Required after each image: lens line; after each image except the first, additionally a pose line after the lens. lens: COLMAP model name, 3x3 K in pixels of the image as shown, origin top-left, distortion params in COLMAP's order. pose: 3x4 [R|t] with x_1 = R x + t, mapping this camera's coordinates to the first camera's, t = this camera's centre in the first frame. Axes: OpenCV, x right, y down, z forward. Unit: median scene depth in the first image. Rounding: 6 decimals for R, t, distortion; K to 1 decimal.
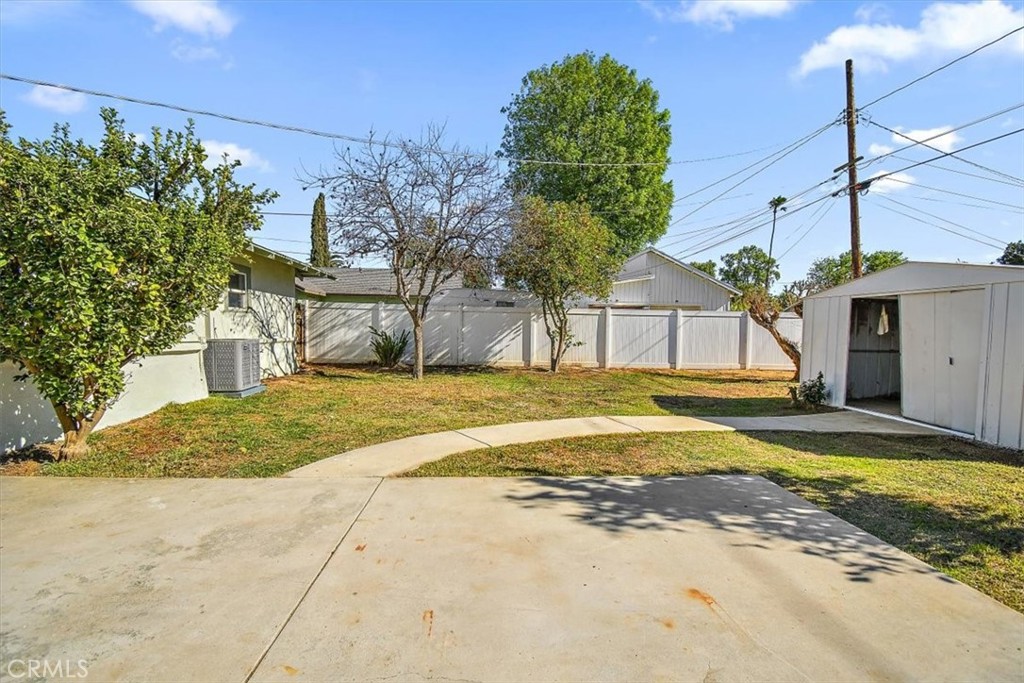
lens RADIAL K [[470.0, 0, 508.0], [0, 470.0, 339.8], [0, 0, 1]] dist [0.000057, -0.000331]
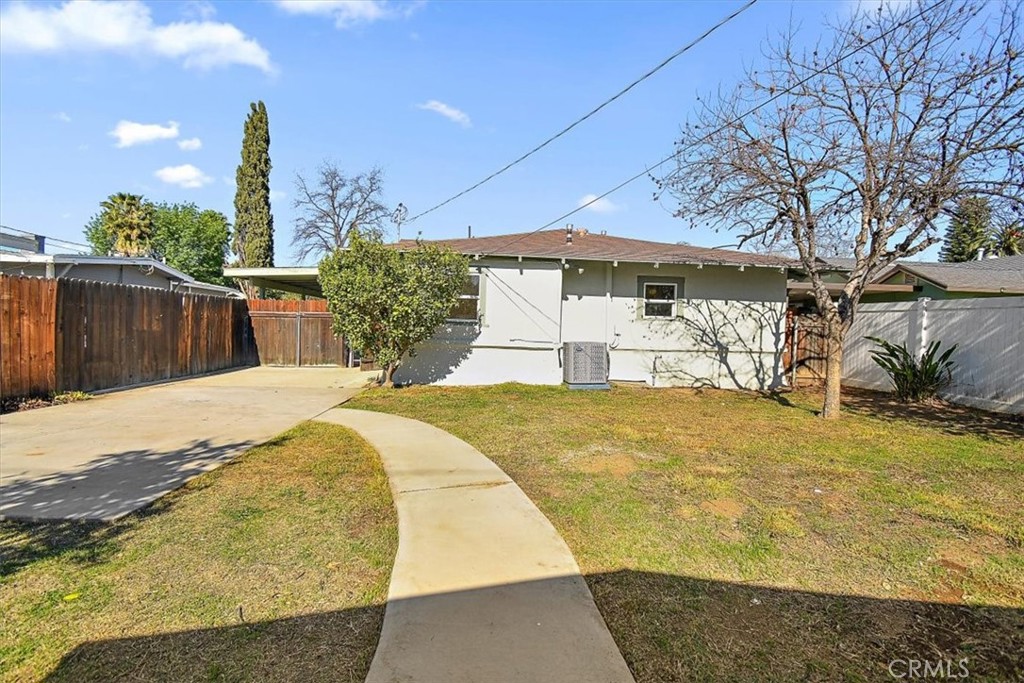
lens RADIAL K [[470.0, 0, 508.0], [0, 470.0, 339.8], [0, 0, 1]] dist [0.000057, -0.000331]
pose [[0.052777, 0.014242, -0.998505, 0.434370], [-0.053622, 0.998496, 0.011407, -0.007158], [0.997166, 0.052940, 0.053462, 0.531418]]
